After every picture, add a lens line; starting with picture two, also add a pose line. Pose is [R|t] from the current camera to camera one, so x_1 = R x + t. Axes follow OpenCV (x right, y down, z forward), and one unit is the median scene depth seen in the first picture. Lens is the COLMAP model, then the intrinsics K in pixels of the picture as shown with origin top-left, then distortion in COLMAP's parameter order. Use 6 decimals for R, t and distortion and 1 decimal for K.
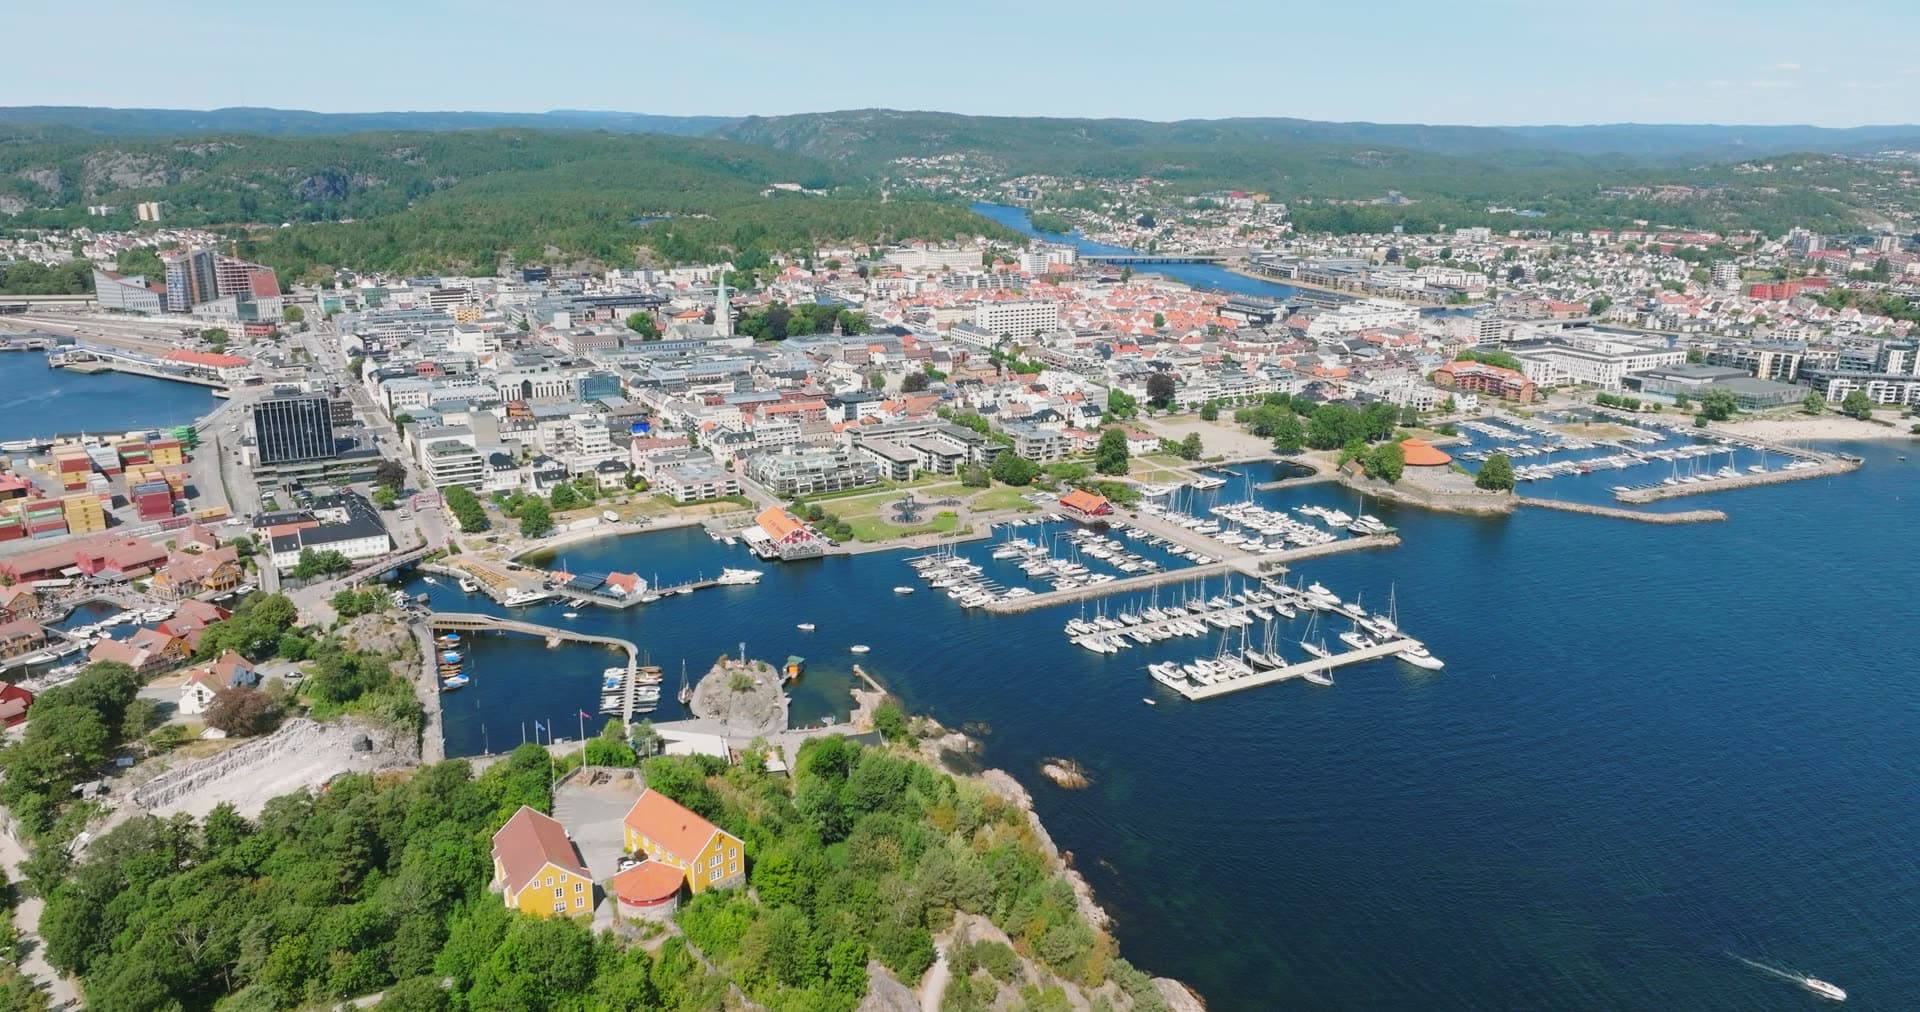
lens RADIAL K [[1350.7, 0, 957.5], [0, 1350.7, 497.9], [0, 0, 1]] dist [0.000036, 0.016552]
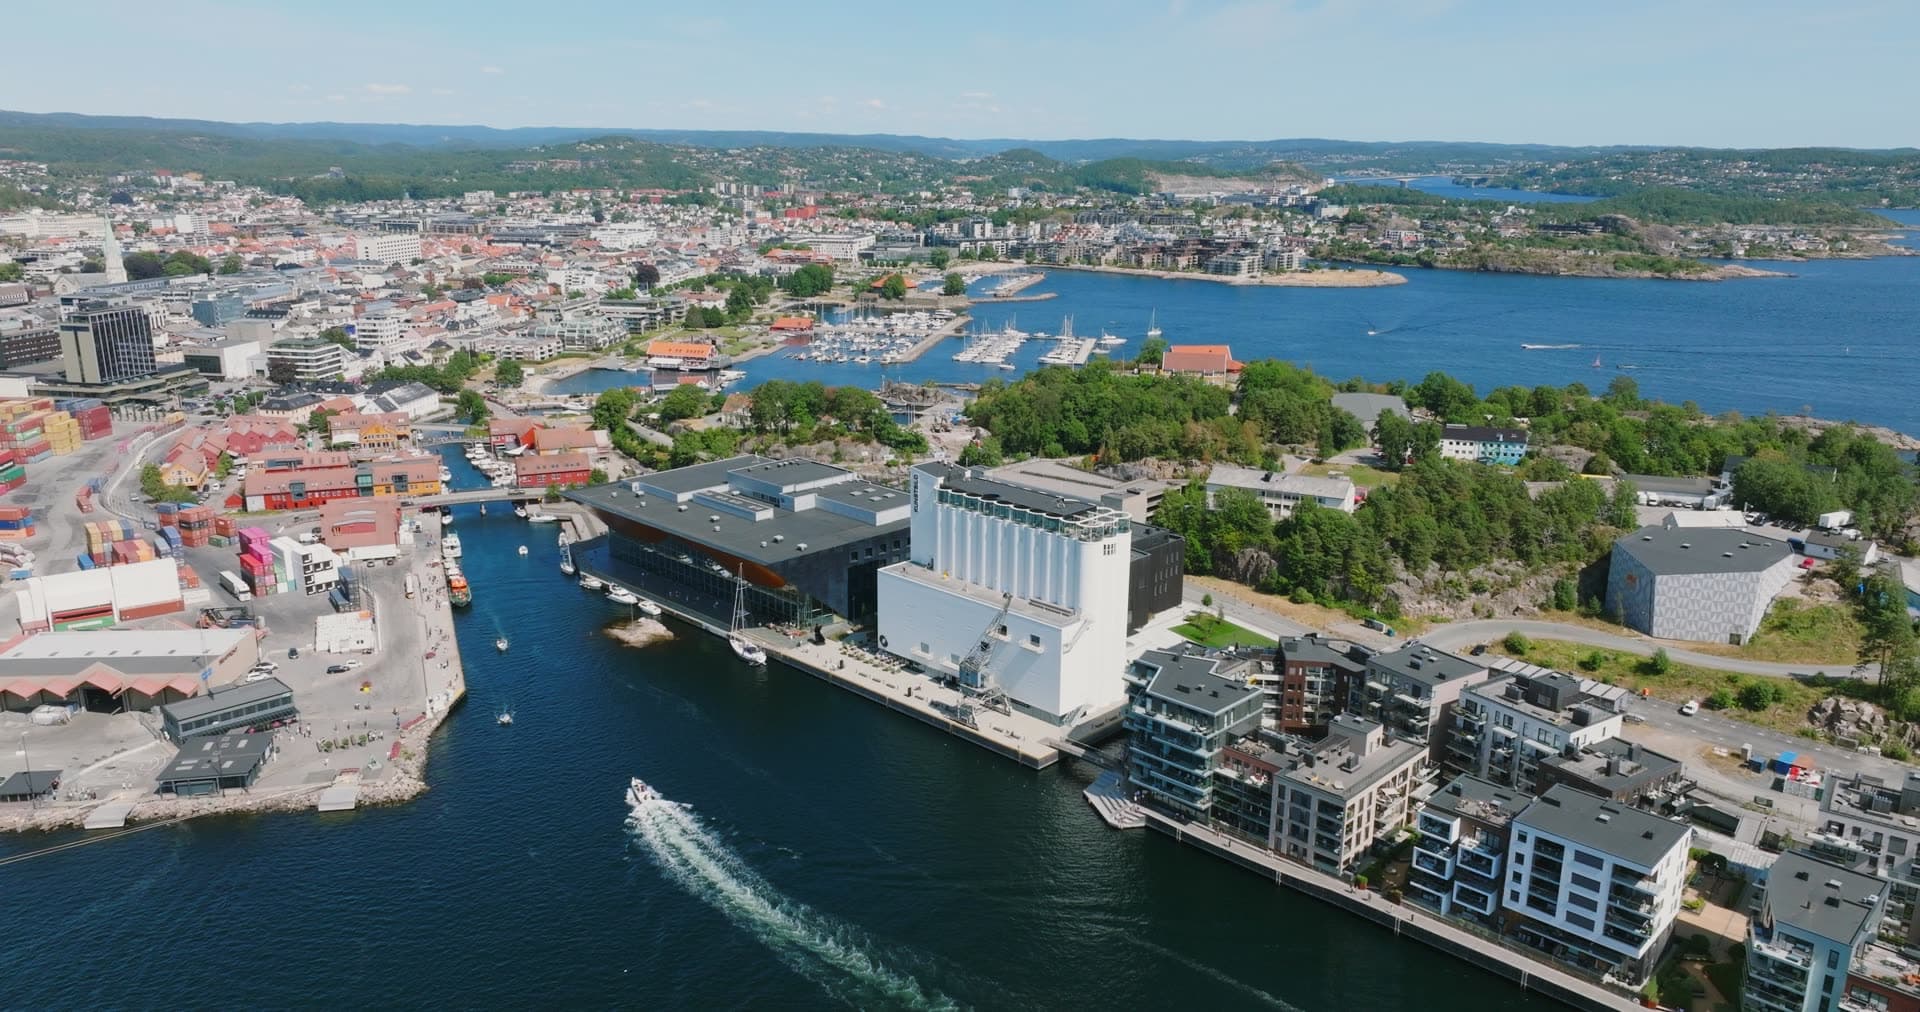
lens RADIAL K [[1350.7, 0, 964.8], [0, 1350.7, 506.8], [0, 0, 1]] dist [0.000036, 0.016552]
pose [[0.622305, -0.205926, 0.755203, -0.345610], [0.202581, 0.974276, 0.098730, 0.033272], [-0.756107, 0.091550, 0.648013, -0.005701]]
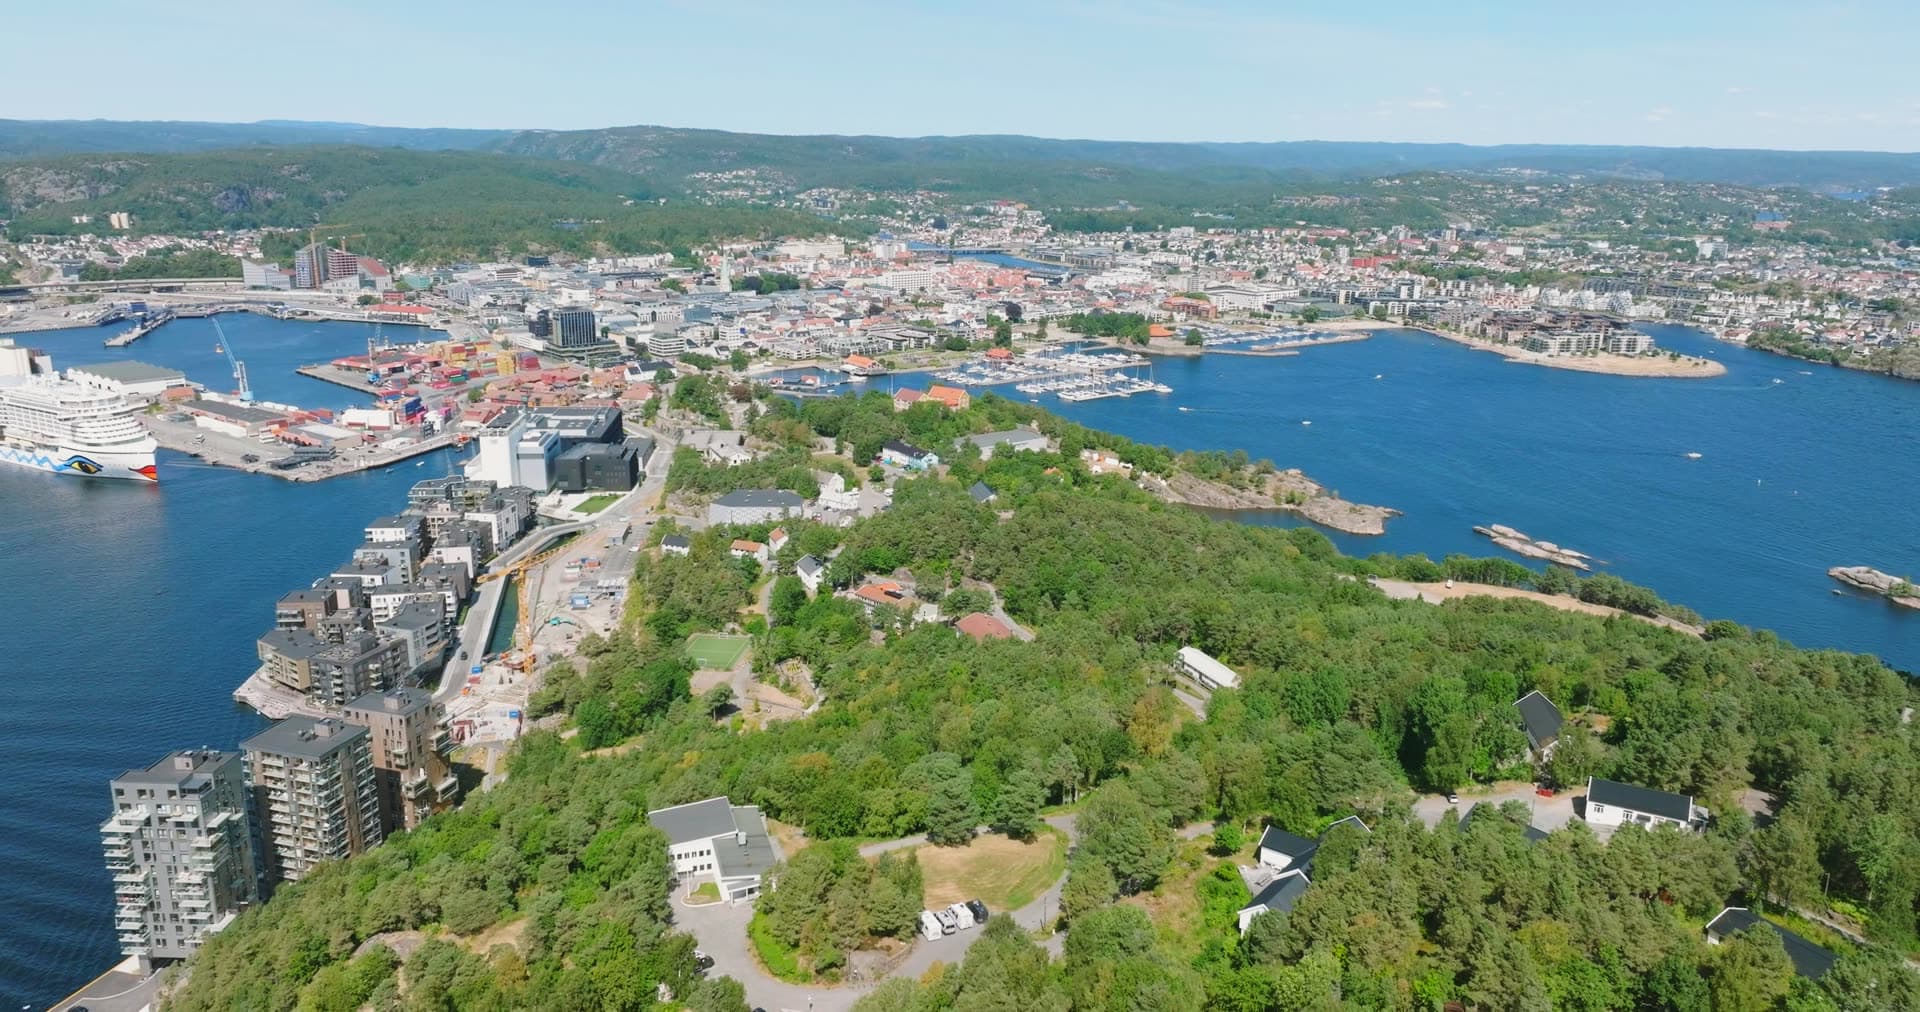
lens RADIAL K [[1350.7, 0, 955.7], [0, 1350.7, 508.7], [0, 0, 1]] dist [0.000036, 0.016552]
pose [[0.981562, -0.046035, 0.185518, -0.137094], [0.046212, 0.998926, 0.003375, 0.087219], [-0.185474, 0.005260, 0.982635, -0.372035]]
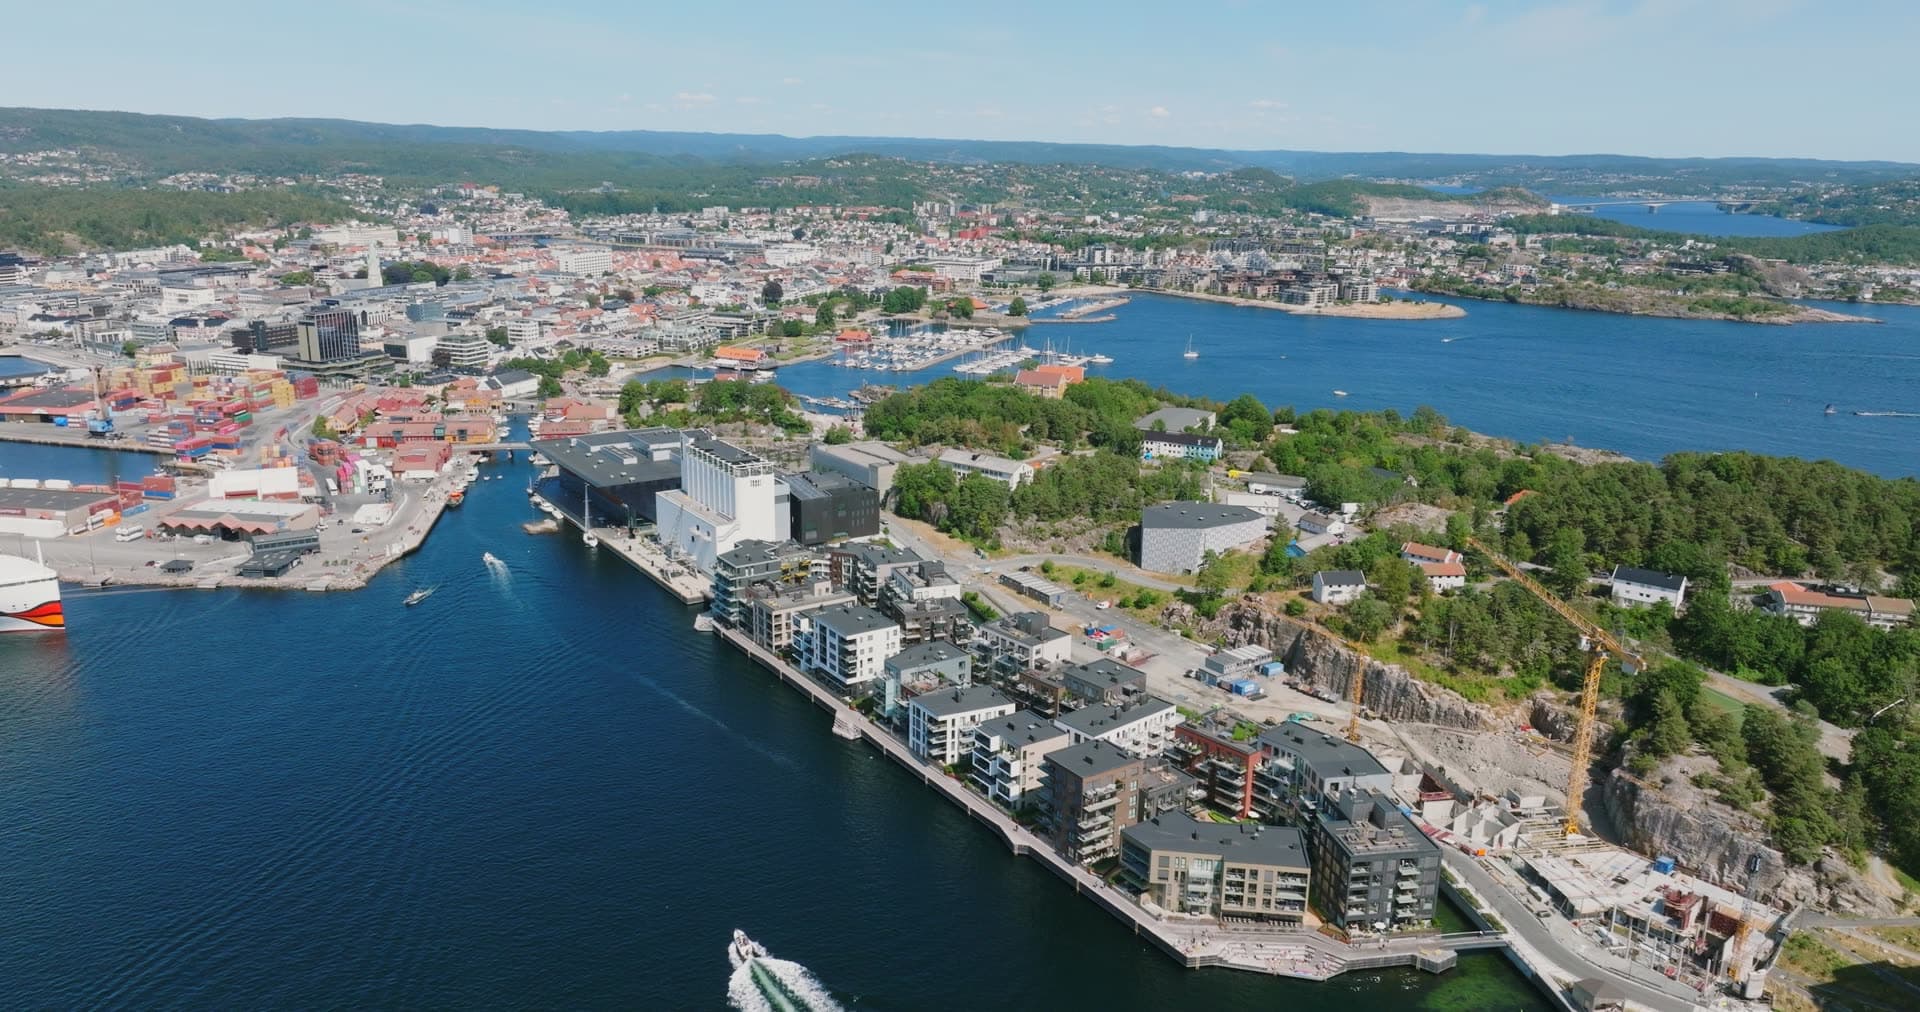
lens RADIAL K [[1350.7, 0, 962.3], [0, 1350.7, 513.3], [0, 0, 1]] dist [0.000036, 0.016552]
pose [[0.770087, -0.161806, 0.617077, -0.350998], [0.157406, 0.985586, 0.061997, 0.054933], [-0.618214, 0.049389, 0.784457, -0.164498]]
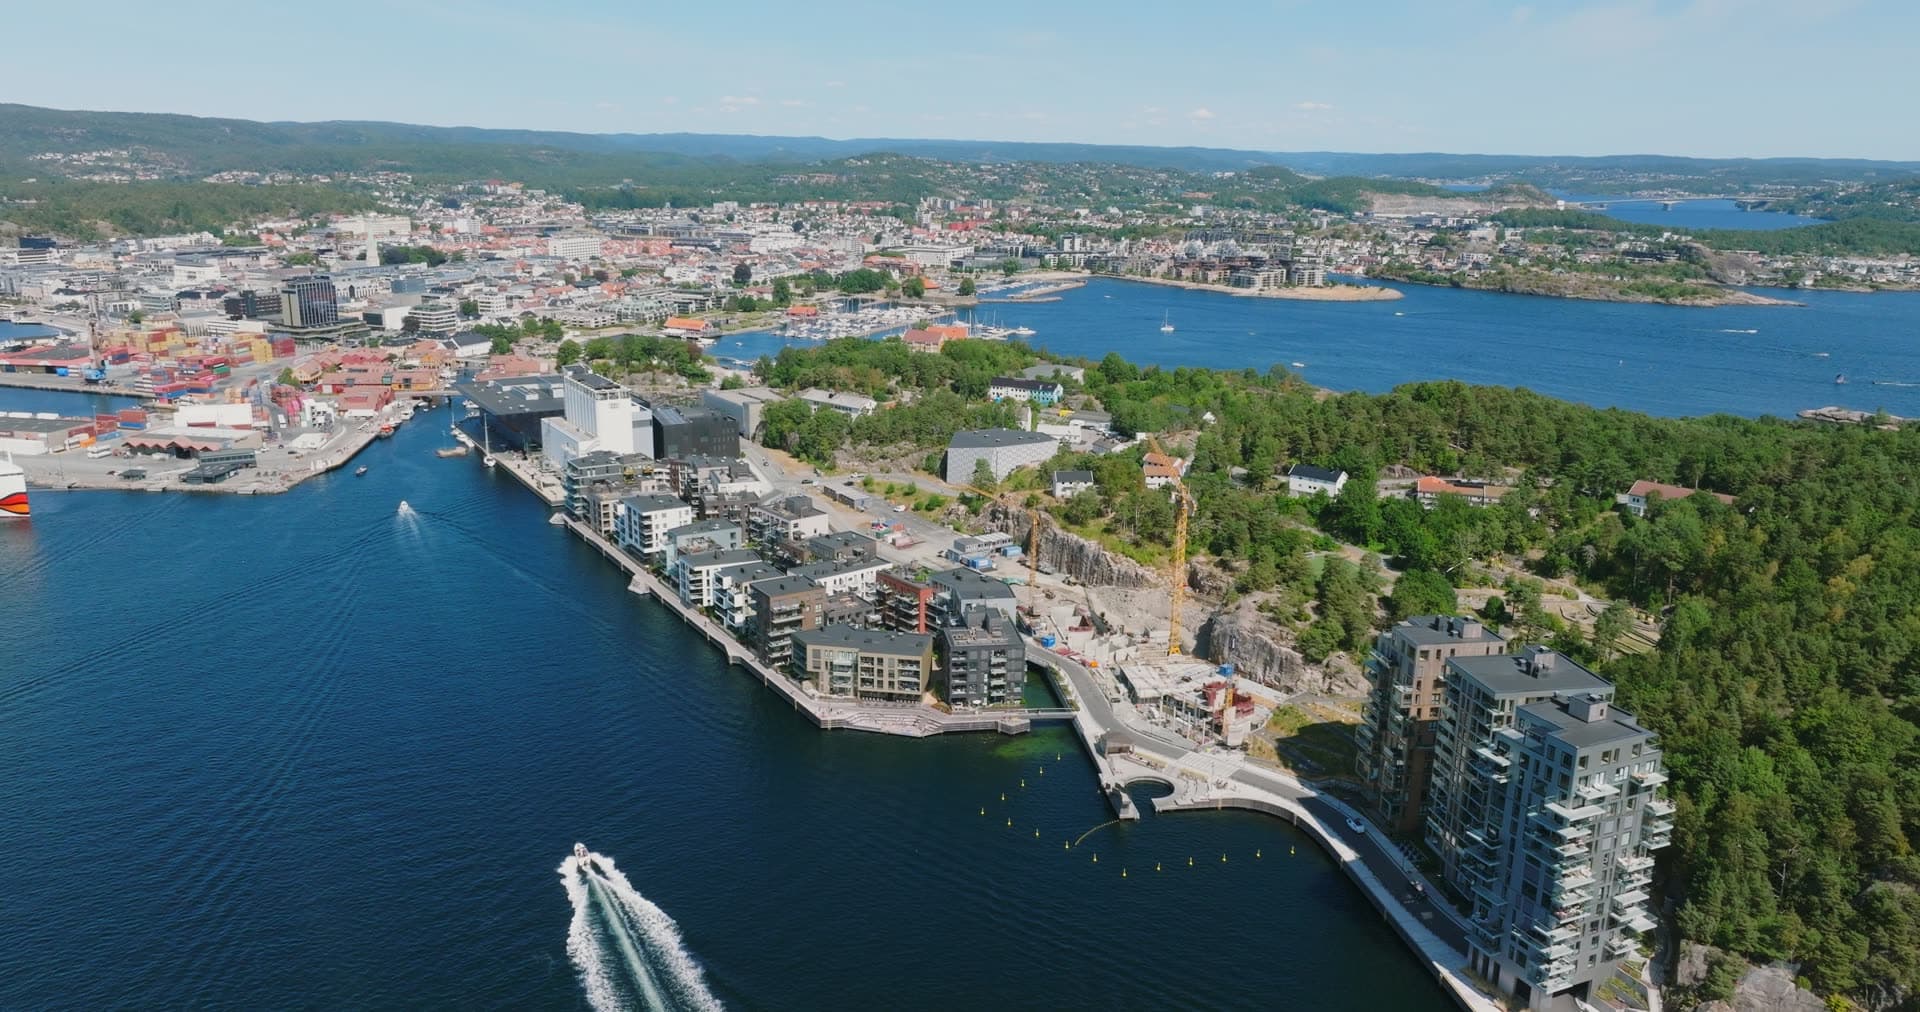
lens RADIAL K [[1350.7, 0, 961.6], [0, 1350.7, 514.6], [0, 0, 1]] dist [0.000036, 0.016552]
pose [[0.790838, -0.155522, 0.591936, -0.341902], [0.152153, 0.986770, 0.055979, 0.081257], [-0.592811, 0.045795, 0.804039, -0.236234]]
